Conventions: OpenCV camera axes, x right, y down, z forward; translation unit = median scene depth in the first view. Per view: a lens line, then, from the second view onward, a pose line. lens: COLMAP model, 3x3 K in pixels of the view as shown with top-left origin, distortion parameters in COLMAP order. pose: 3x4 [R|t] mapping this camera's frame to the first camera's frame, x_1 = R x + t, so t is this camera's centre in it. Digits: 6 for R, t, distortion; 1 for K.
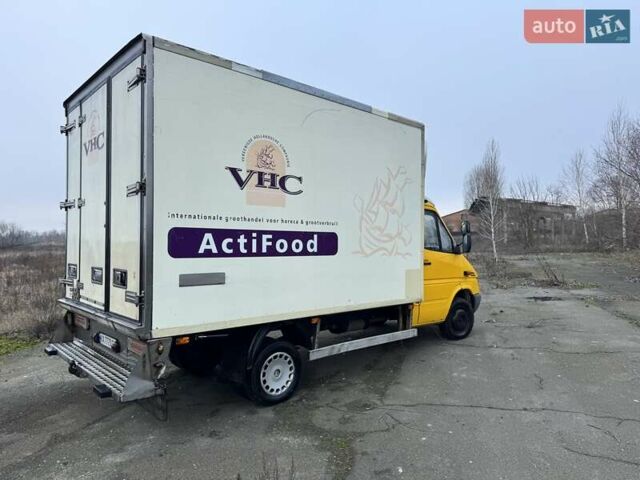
lens RADIAL K [[445.1, 0, 320.0], [0, 445.1, 240.0], [0, 0, 1]] dist [0.047733, -0.002776]
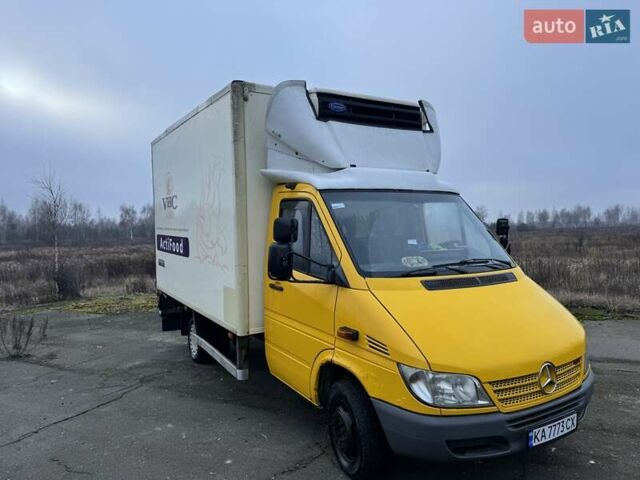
lens RADIAL K [[439.1, 0, 320.0], [0, 439.1, 240.0], [0, 0, 1]] dist [0.003226, 0.000860]
pose [[-0.167107, 0.034741, -0.985326, 1.140853], [0.011030, 0.999382, 0.033366, -0.047267], [0.985877, -0.005293, -0.167387, 1.593854]]
